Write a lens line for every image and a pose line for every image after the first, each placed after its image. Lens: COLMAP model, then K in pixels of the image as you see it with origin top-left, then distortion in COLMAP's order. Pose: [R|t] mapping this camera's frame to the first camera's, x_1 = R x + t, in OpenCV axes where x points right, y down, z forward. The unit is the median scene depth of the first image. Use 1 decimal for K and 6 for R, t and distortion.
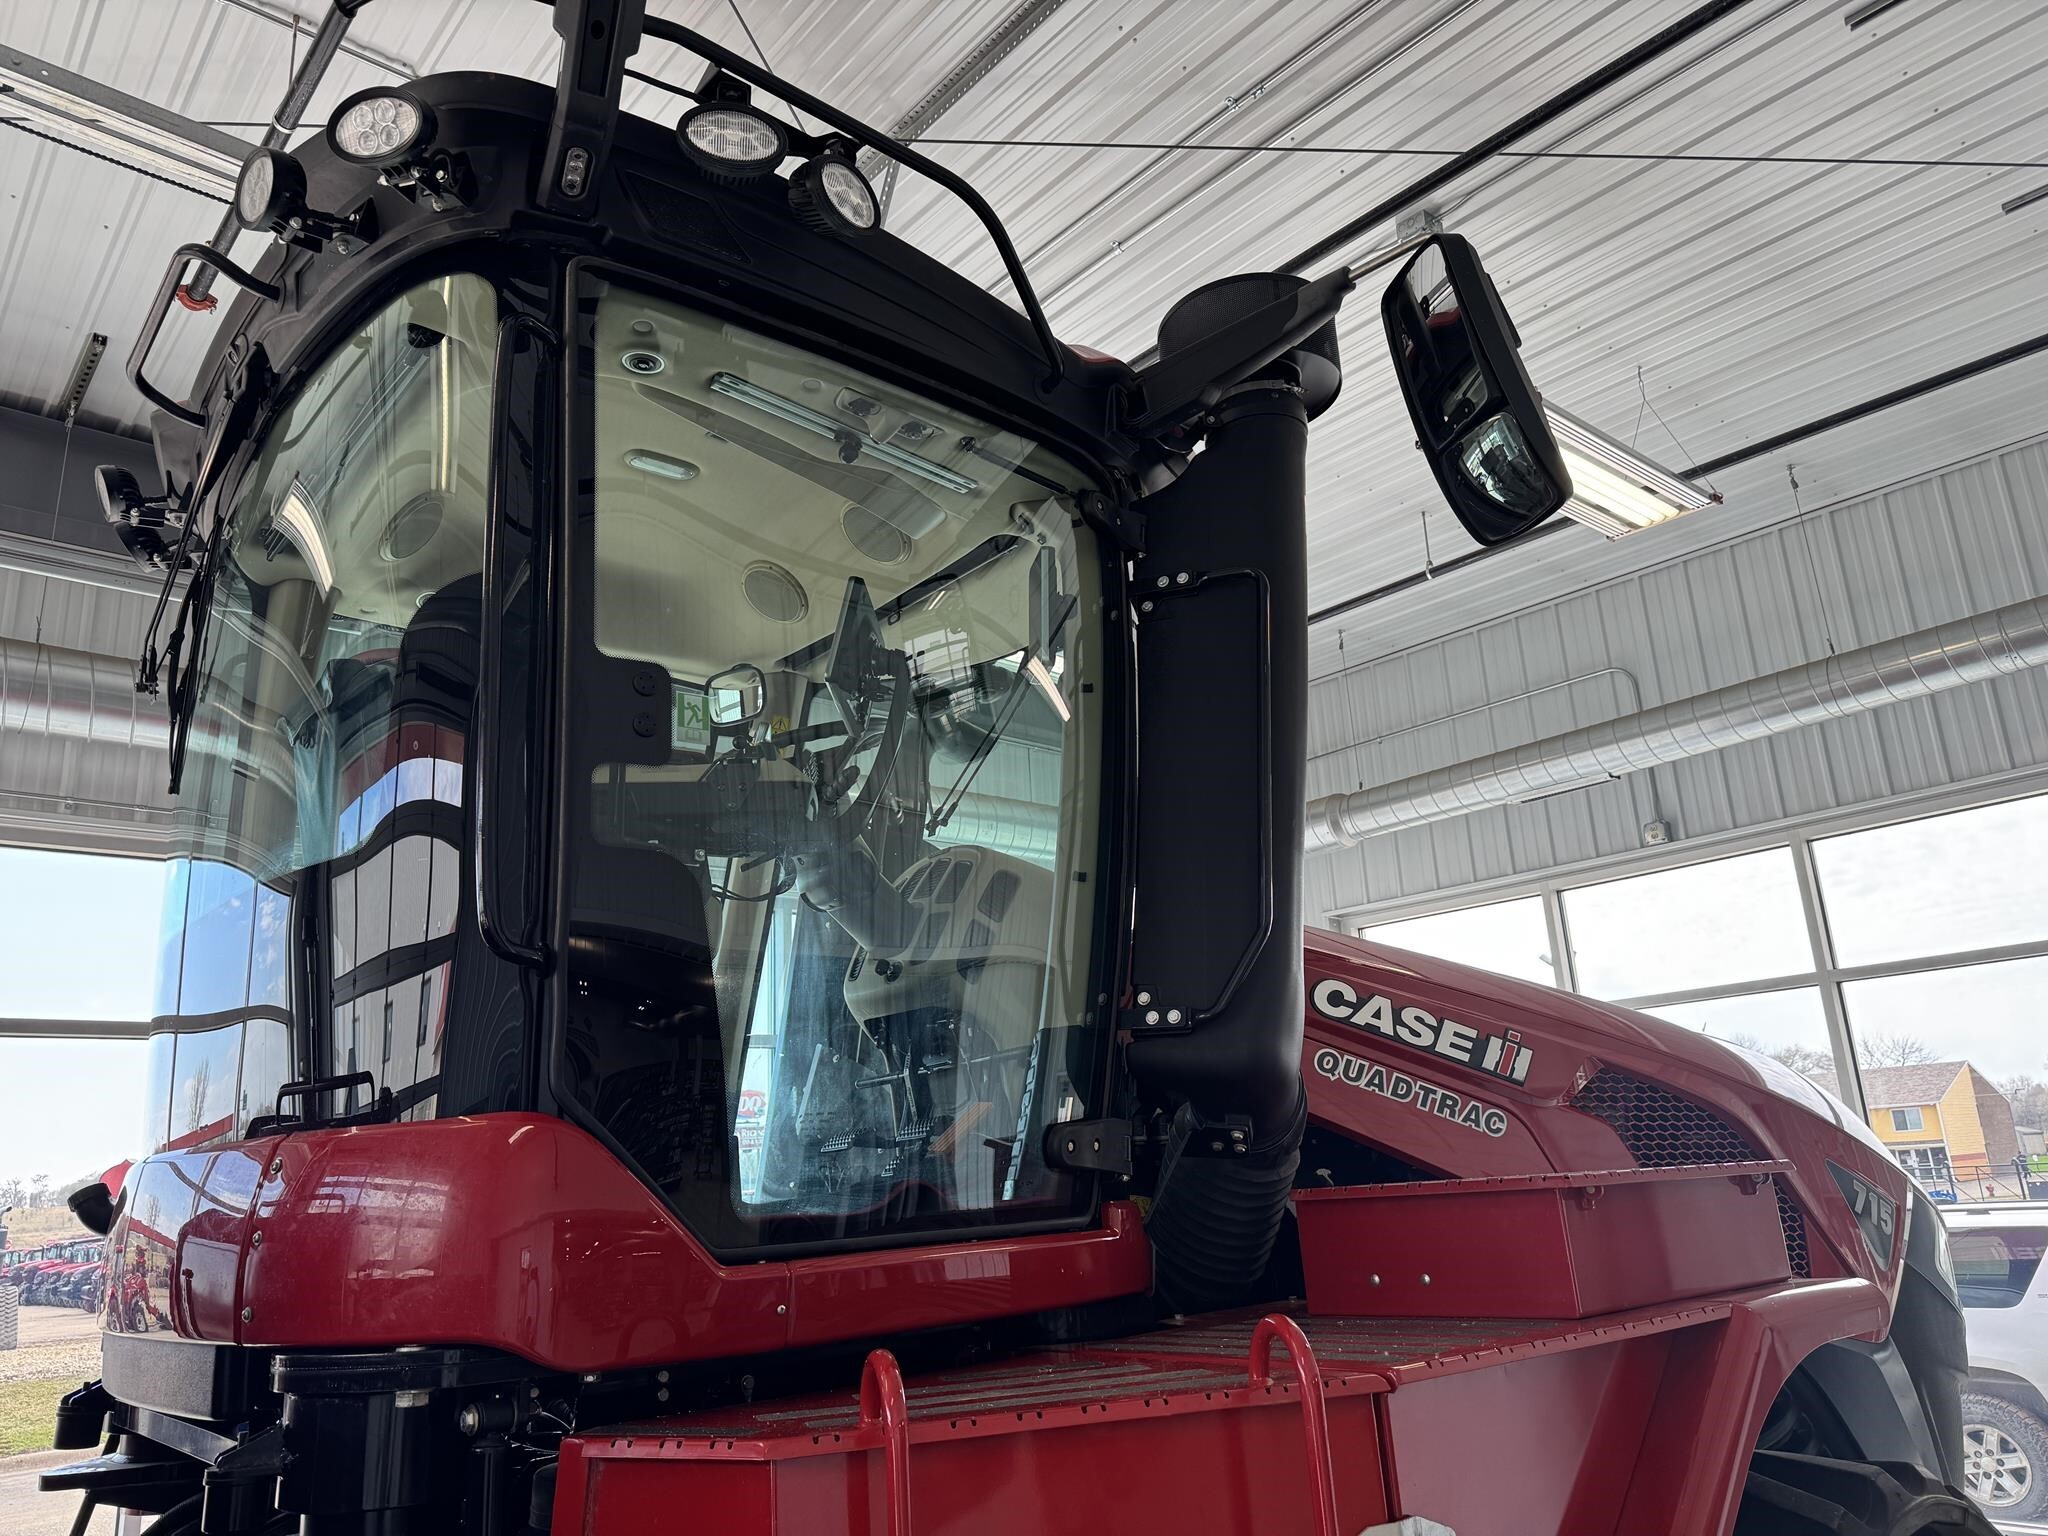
lens RADIAL K [[1447.4, 0, 1021.9], [0, 1447.4, 775.6], [0, 0, 1]] dist [0.036455, -0.021609]
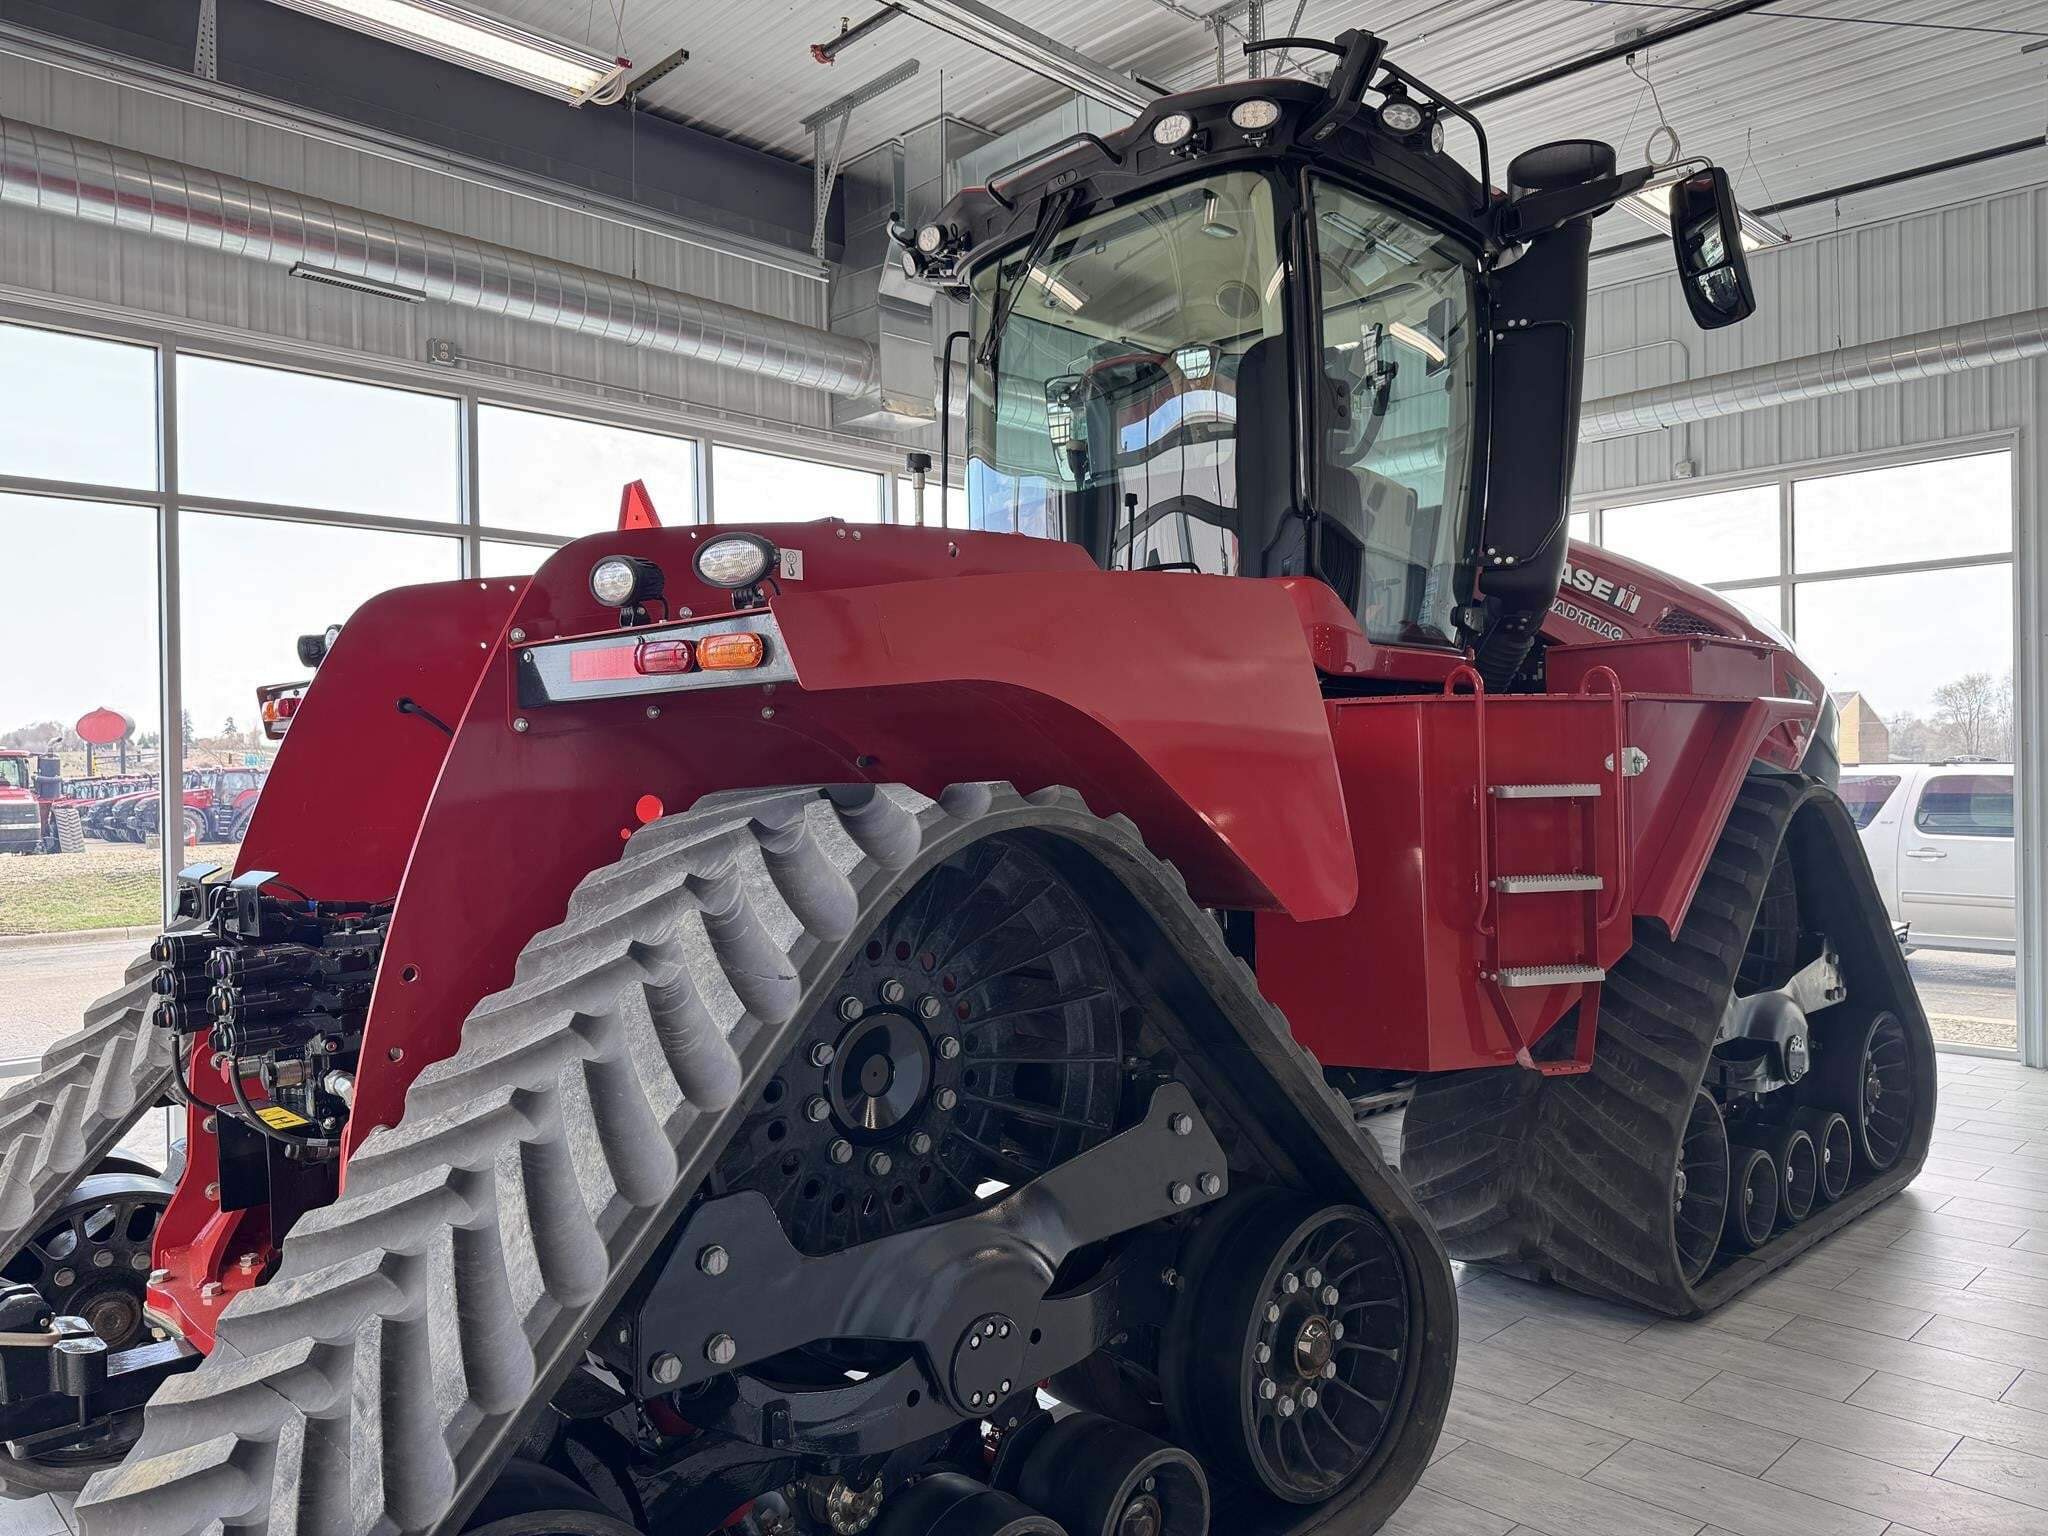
lens RADIAL K [[1447.4, 0, 1022.6], [0, 1447.4, 764.6], [0, 0, 1]] dist [0.036455, -0.021609]
pose [[0.997762, 0.043424, 0.050852, -0.350887], [-0.055276, 0.963551, 0.261751, -0.027242], [-0.037632, -0.263976, 0.963795, -0.536038]]
